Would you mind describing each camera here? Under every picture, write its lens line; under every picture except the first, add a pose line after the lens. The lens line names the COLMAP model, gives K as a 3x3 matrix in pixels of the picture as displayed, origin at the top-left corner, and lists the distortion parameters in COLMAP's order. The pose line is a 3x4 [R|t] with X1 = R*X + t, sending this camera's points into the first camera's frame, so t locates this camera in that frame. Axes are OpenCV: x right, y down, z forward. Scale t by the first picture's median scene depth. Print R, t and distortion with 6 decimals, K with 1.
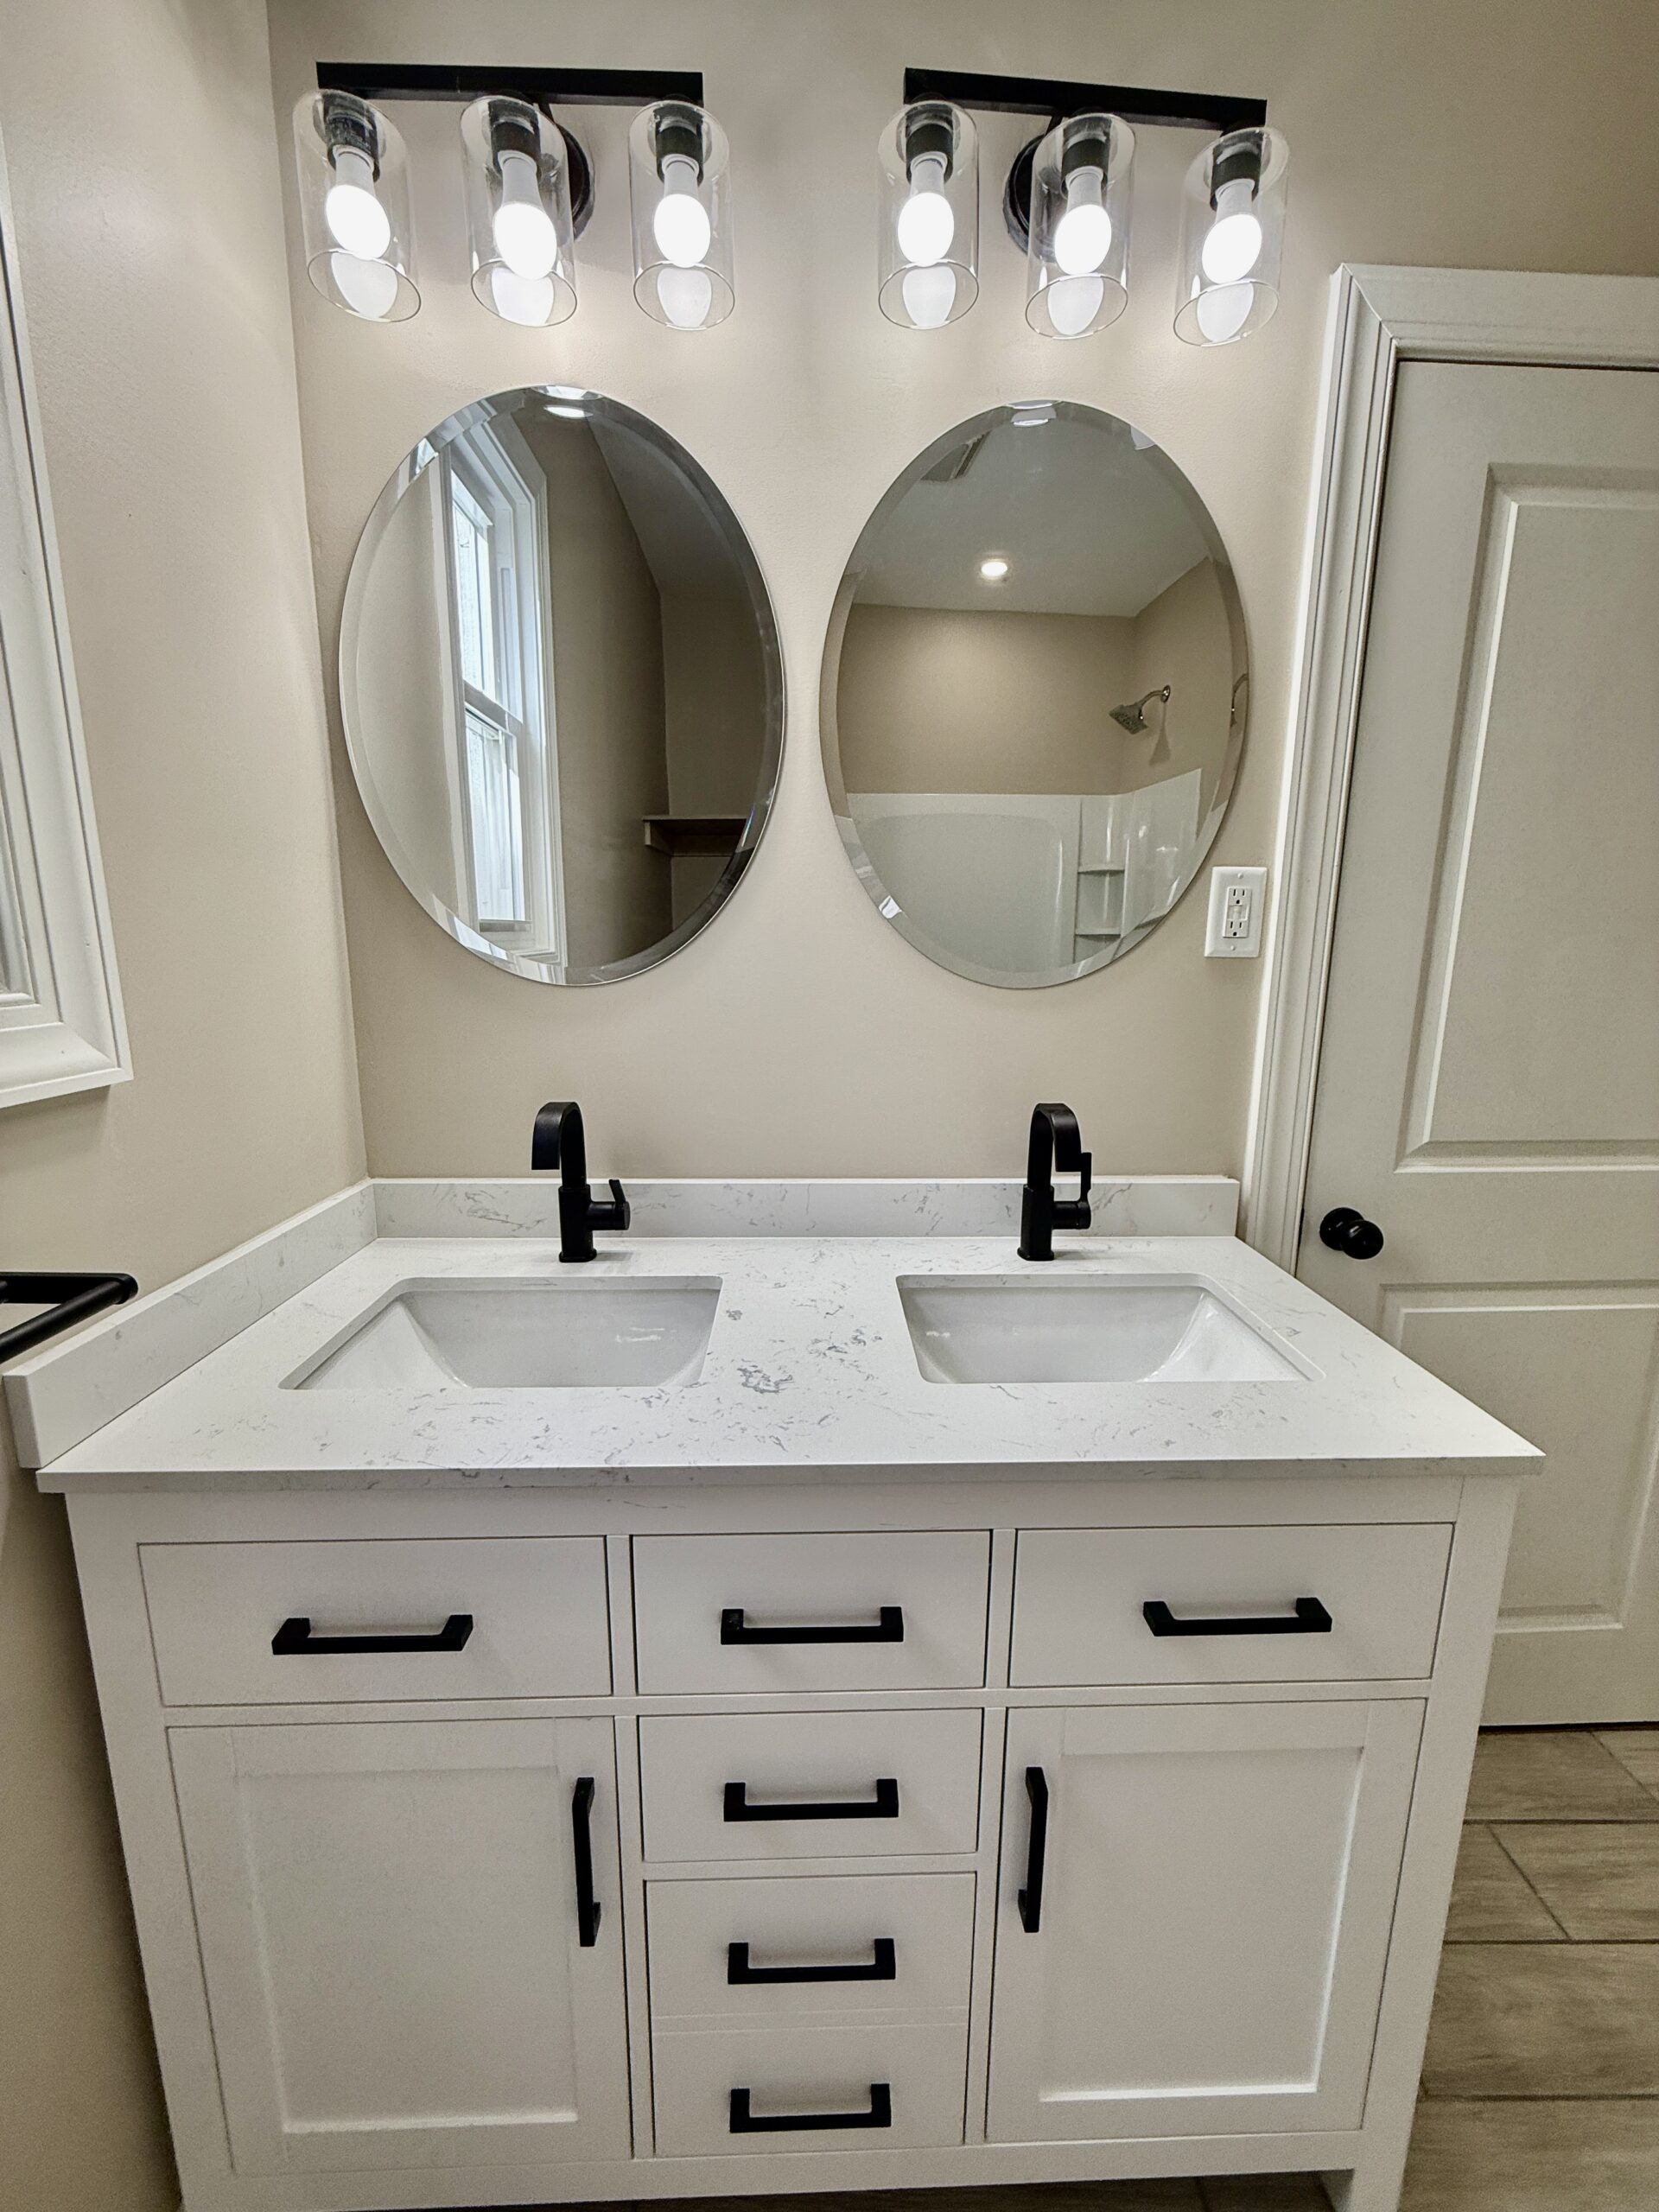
lens RADIAL K [[878.3, 0, 831.5], [0, 878.3, 1097.3], [0, 0, 1]] dist [0.000411, -0.000751]
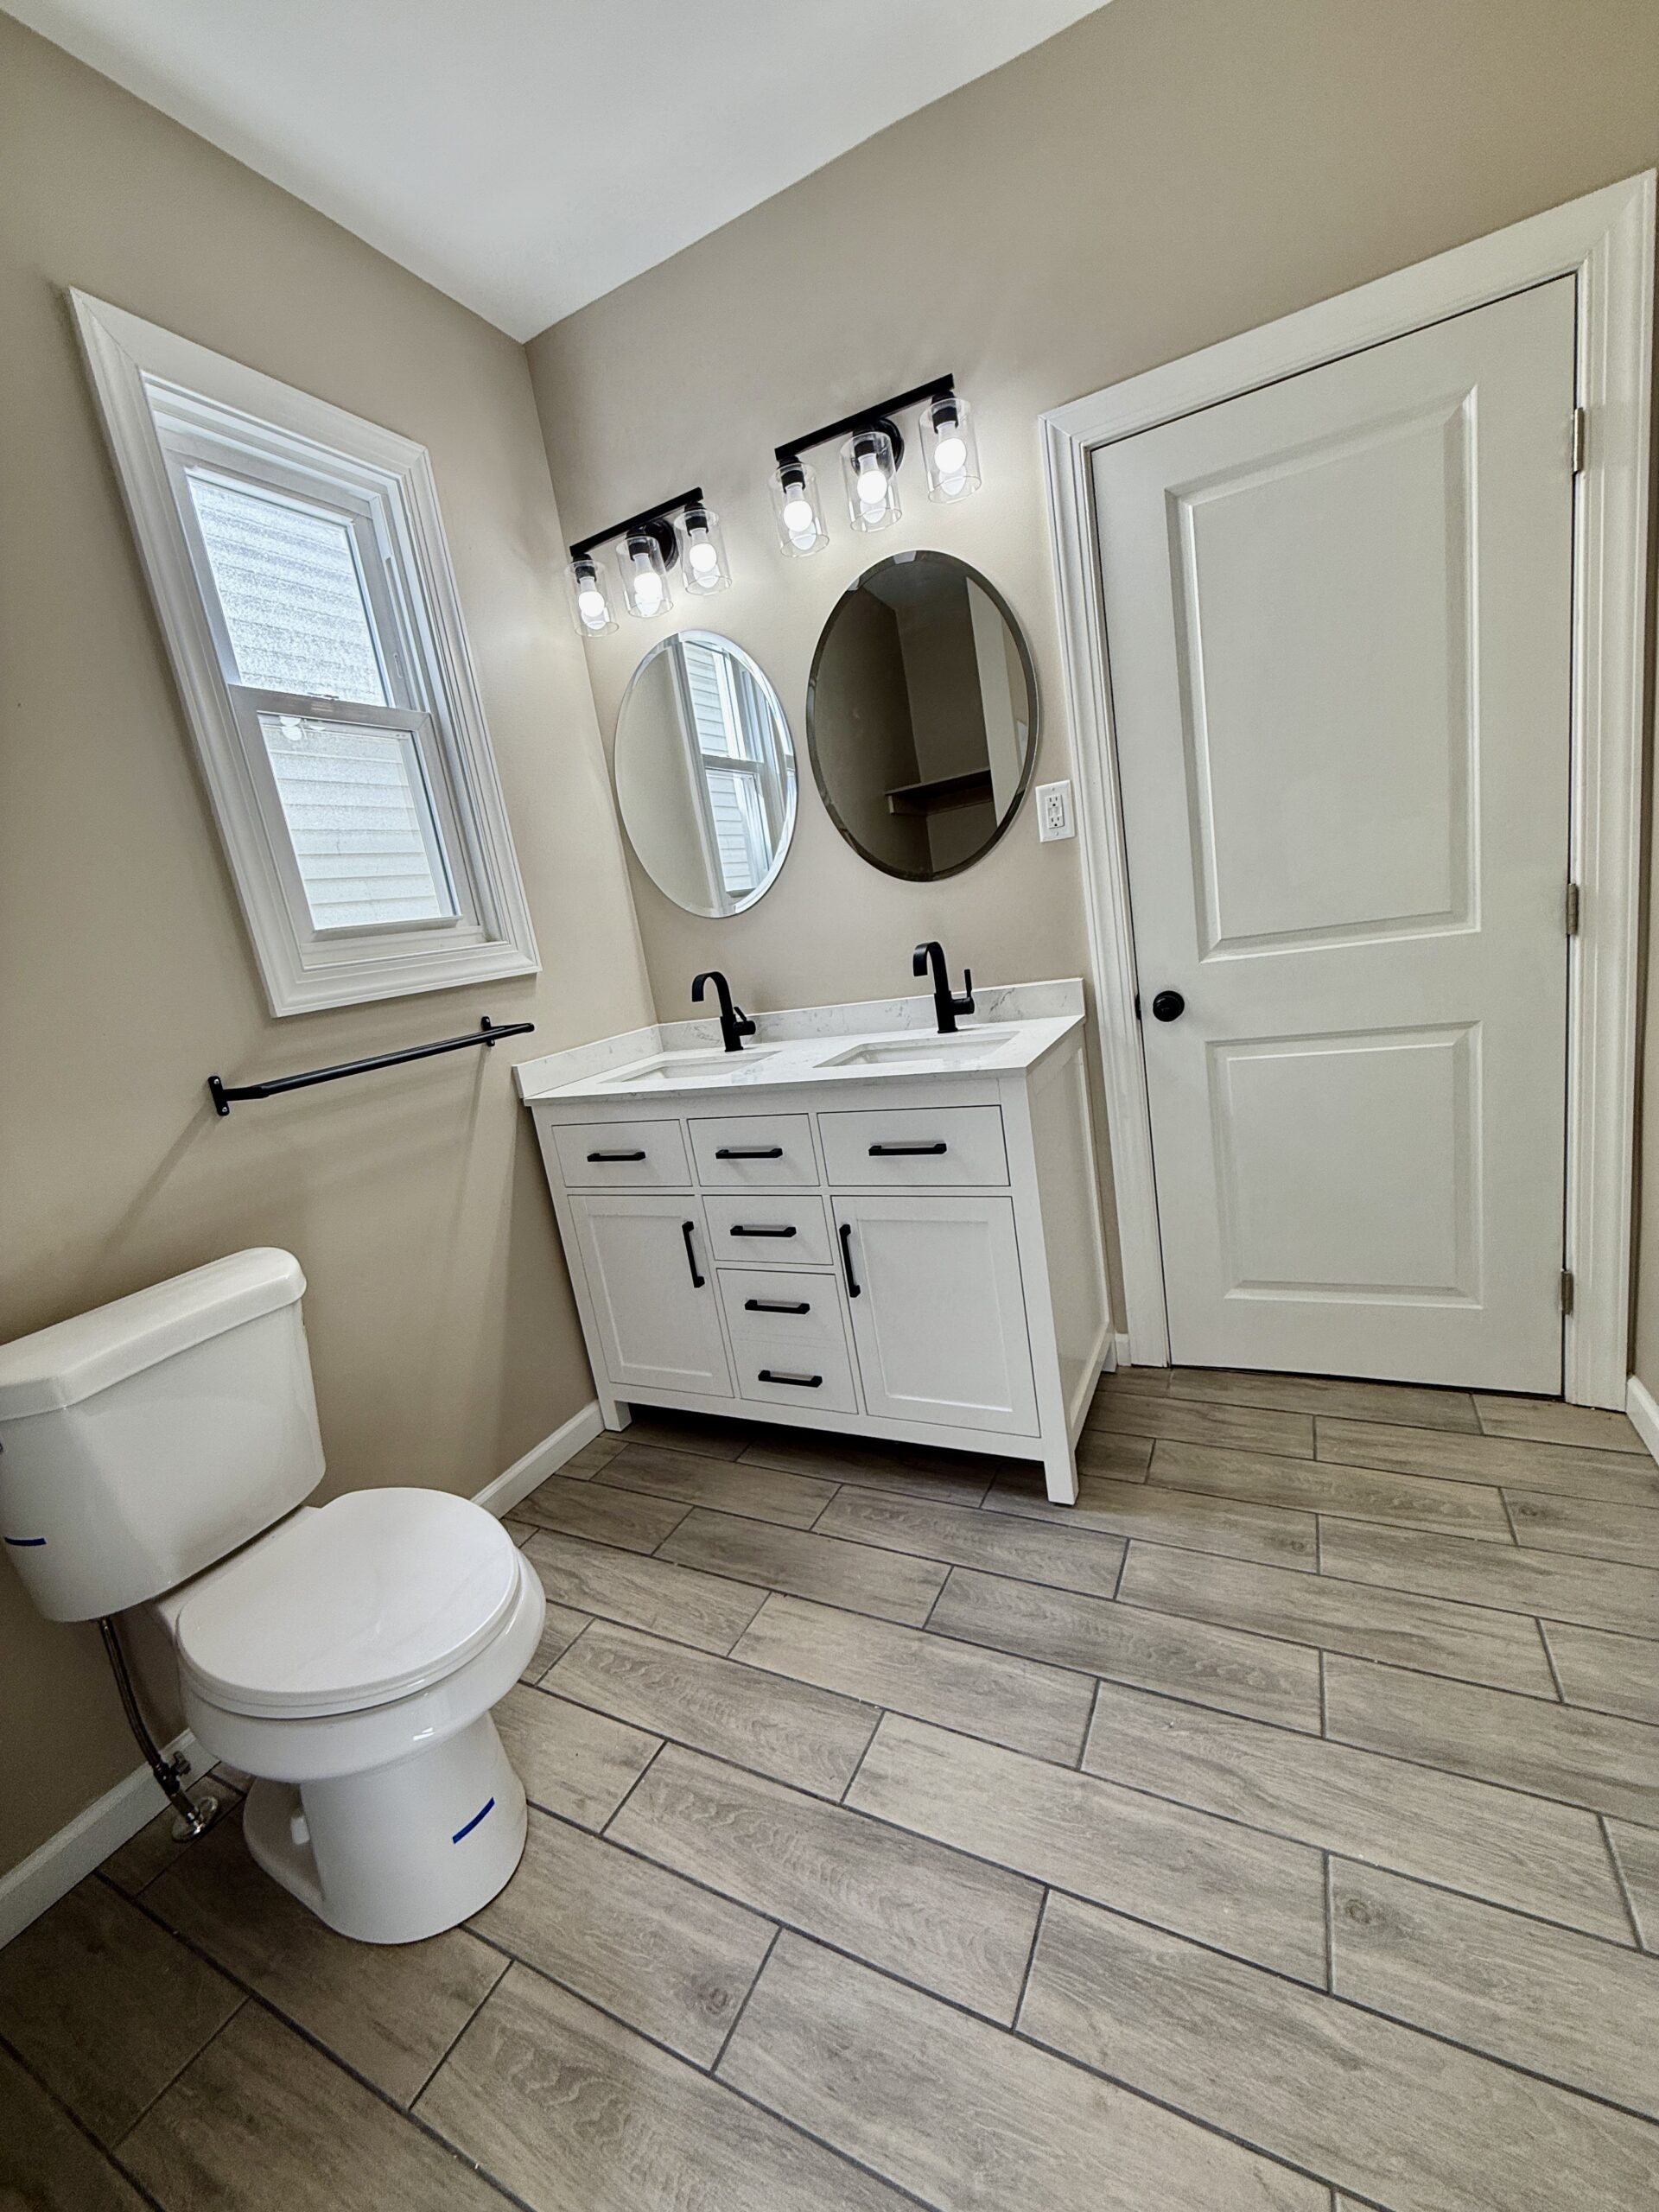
lens RADIAL K [[878.3, 0, 831.5], [0, 878.3, 1097.3], [0, 0, 1]] dist [0.000411, -0.000751]
pose [[0.872199, -0.044594, -0.487114, 0.929781], [0.074395, 0.996344, 0.041994, 0.232135], [0.483461, -0.072866, 0.872328, -0.699795]]
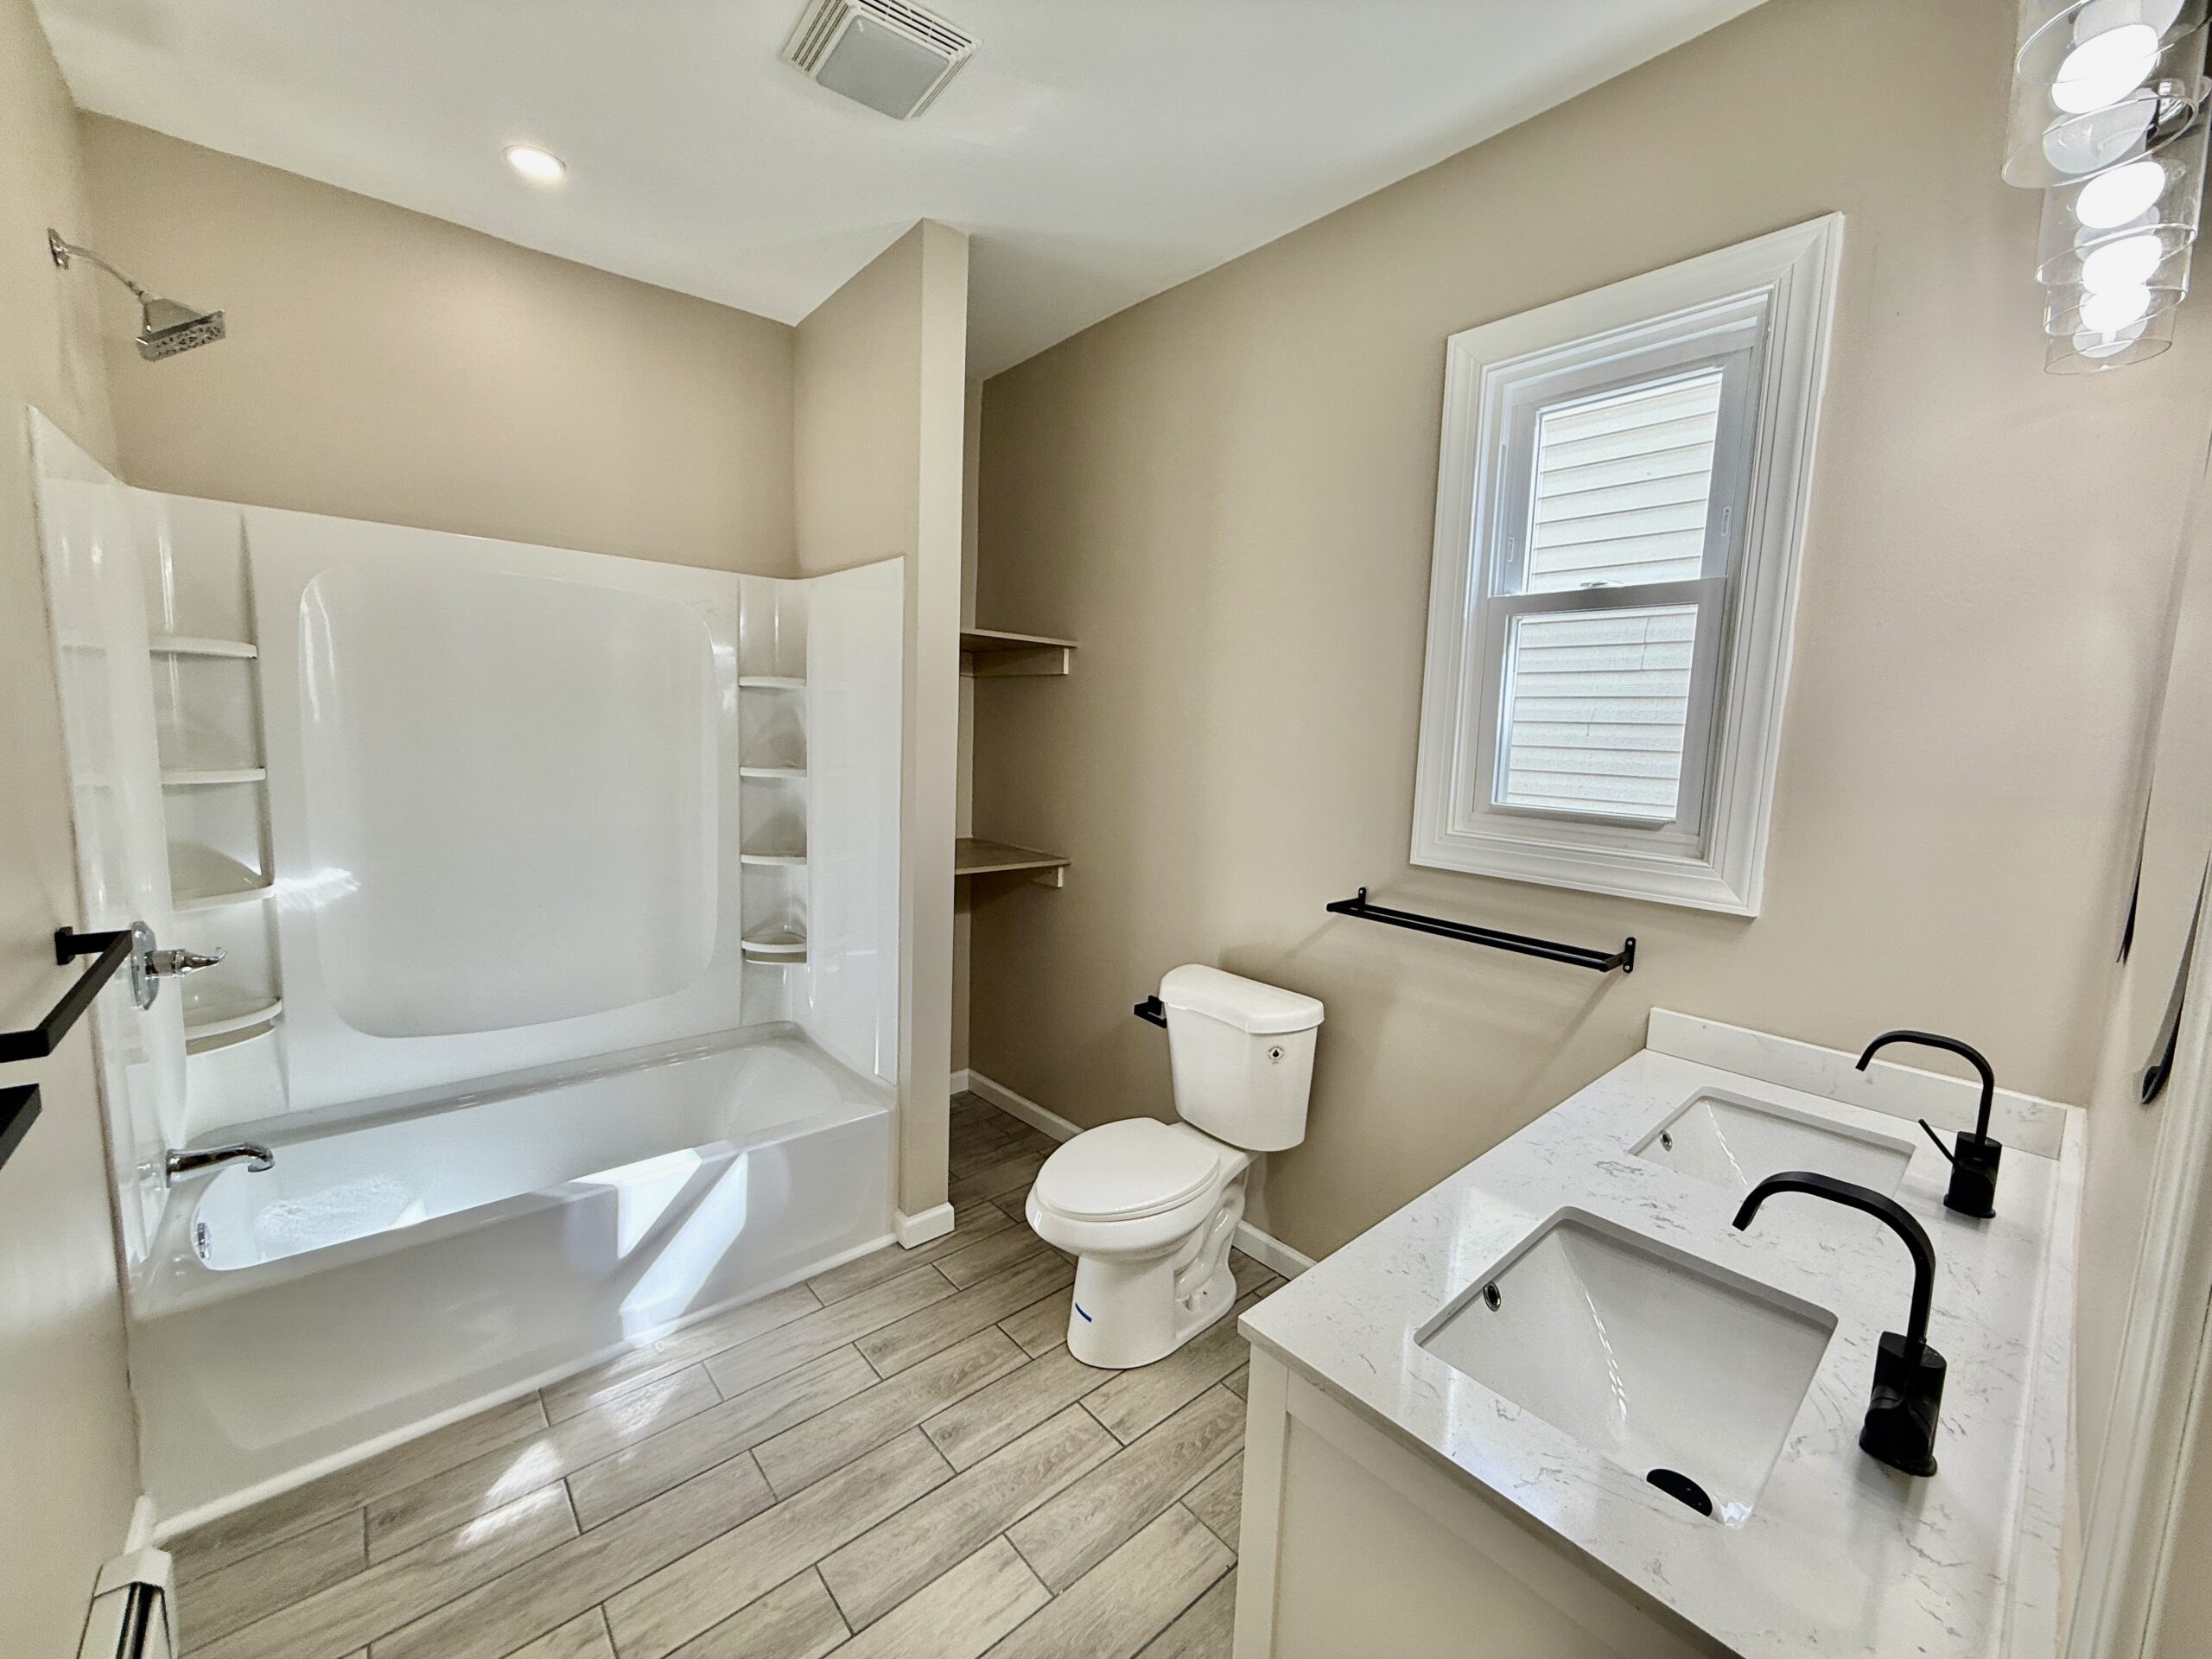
lens RADIAL K [[878.3, 0, 1100.1], [0, 878.3, 826.7], [0, 0, 1]] dist [0.000411, -0.000751]
pose [[-0.763377, 0.053635, -0.643723, 1.114089], [-0.149583, 0.954781, 0.256940, -0.350242], [0.628396, 0.292432, -0.720835, 1.005754]]
